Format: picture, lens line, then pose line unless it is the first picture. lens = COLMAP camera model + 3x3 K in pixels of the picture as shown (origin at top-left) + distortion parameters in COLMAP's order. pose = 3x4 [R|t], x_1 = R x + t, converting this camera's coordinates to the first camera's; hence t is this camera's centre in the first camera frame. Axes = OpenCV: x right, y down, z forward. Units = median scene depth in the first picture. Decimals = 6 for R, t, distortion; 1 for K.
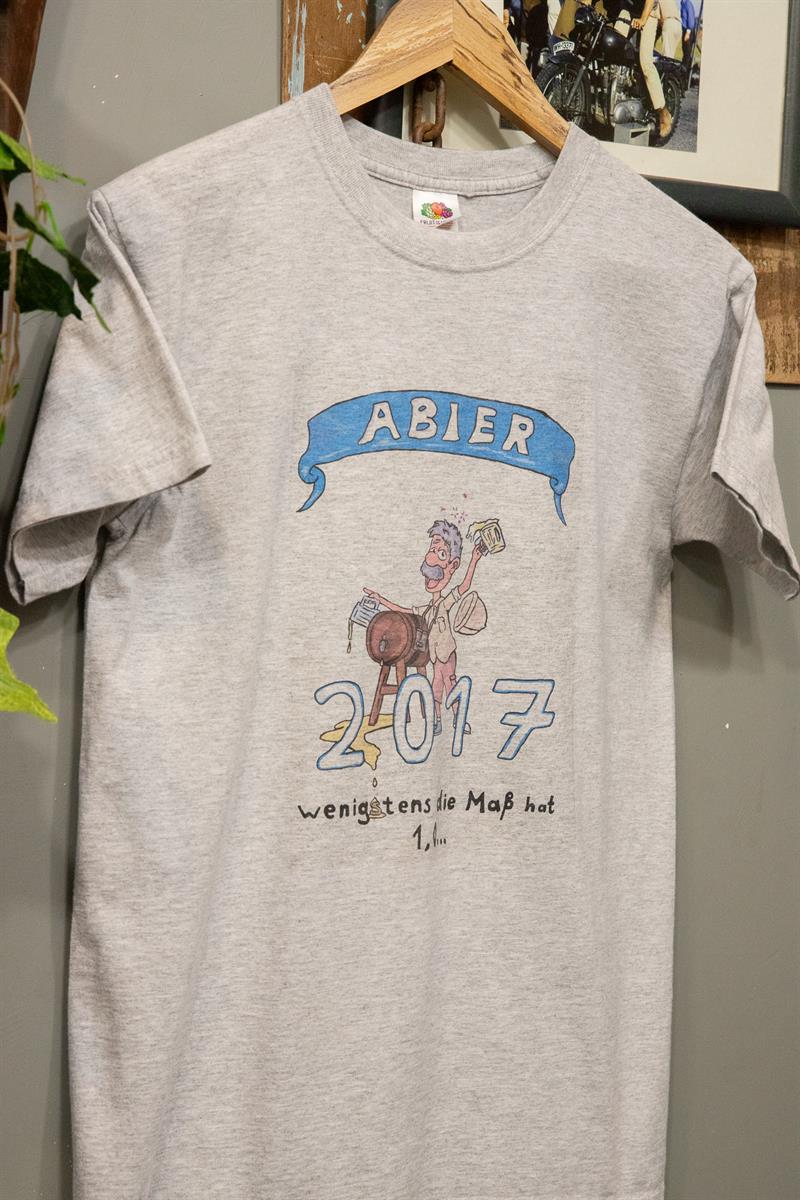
lens RADIAL K [[2194.0, 0, 405.2], [0, 2194.0, 617.2], [0, 0, 1]] dist [0.135072, 0.032768]
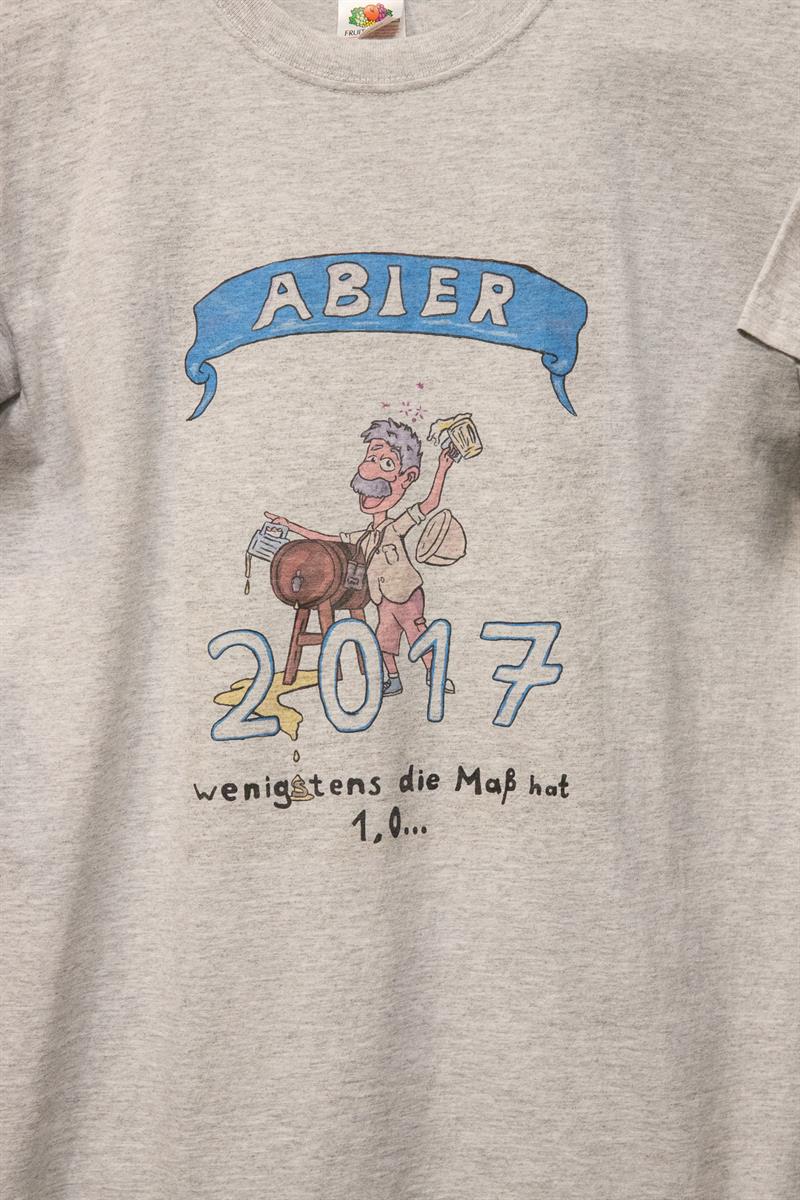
lens RADIAL K [[2194.0, 0, 405.2], [0, 2194.0, 617.2], [0, 0, 1]] dist [0.135072, 0.032768]
pose [[0.866736, -0.010944, -0.498646, 0.411943], [0.033605, 0.998769, 0.036491, -0.002535], [0.497633, -0.048385, 0.866037, 0.329623]]
